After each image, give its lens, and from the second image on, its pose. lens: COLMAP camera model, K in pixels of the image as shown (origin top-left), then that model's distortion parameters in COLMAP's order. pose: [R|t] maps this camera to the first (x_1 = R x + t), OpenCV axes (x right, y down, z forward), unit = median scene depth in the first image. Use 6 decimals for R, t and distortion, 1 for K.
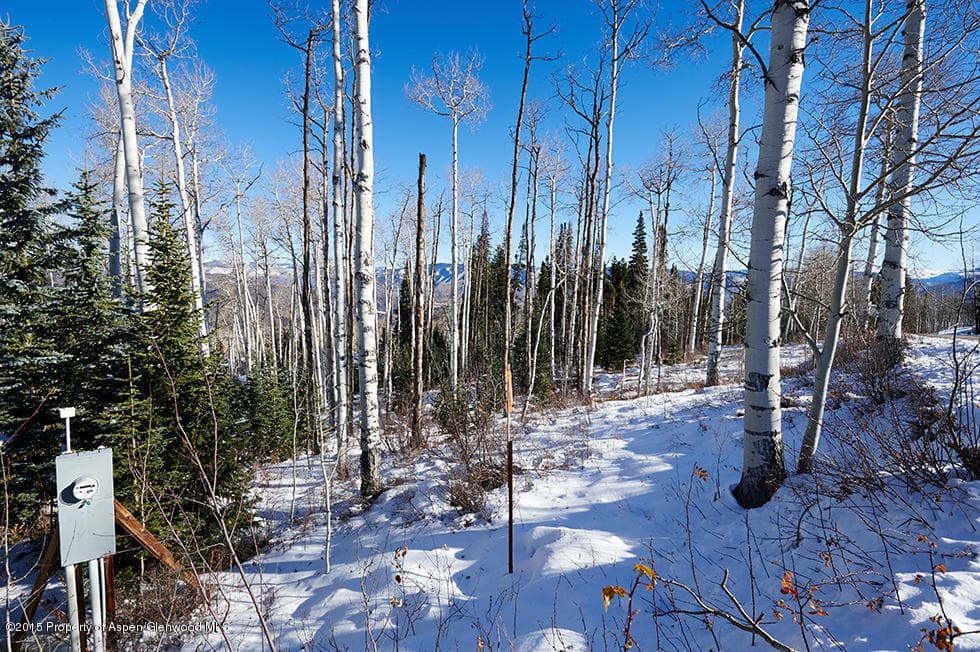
lens RADIAL K [[484.3, 0, 490.0], [0, 484.3, 326.0], [0, 0, 1]] dist [-0.016707, -0.001434]
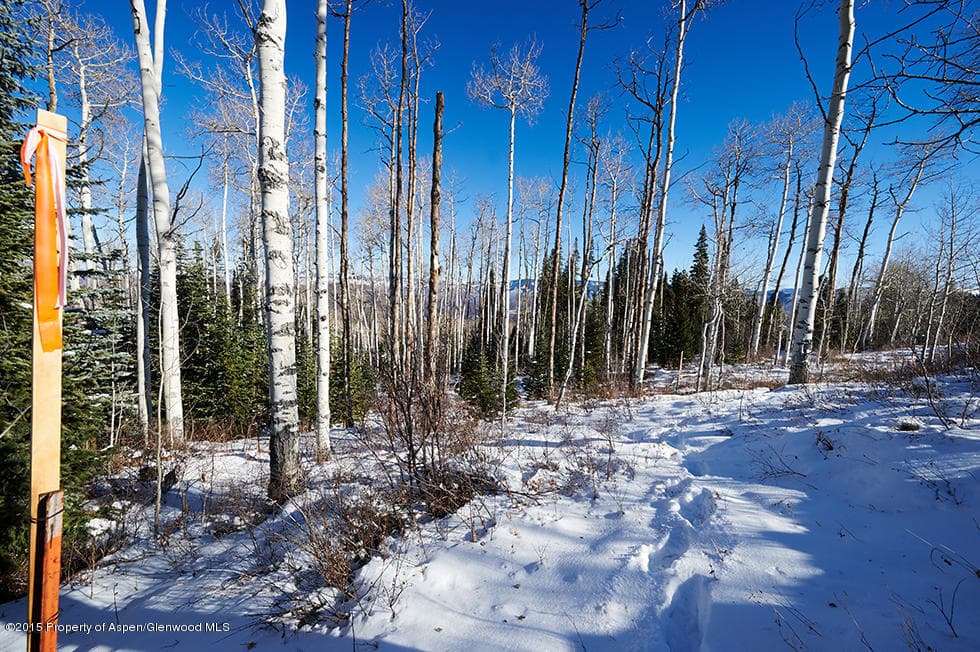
lens RADIAL K [[386.8, 0, 490.0], [0, 386.8, 326.0], [0, 0, 1]] dist [-0.001324, -0.003719]
pose [[0.980776, 0.035582, -0.191864, 0.100781], [-0.037205, 0.999296, -0.004857, 0.064843], [0.191556, 0.011902, 0.981410, 0.351197]]
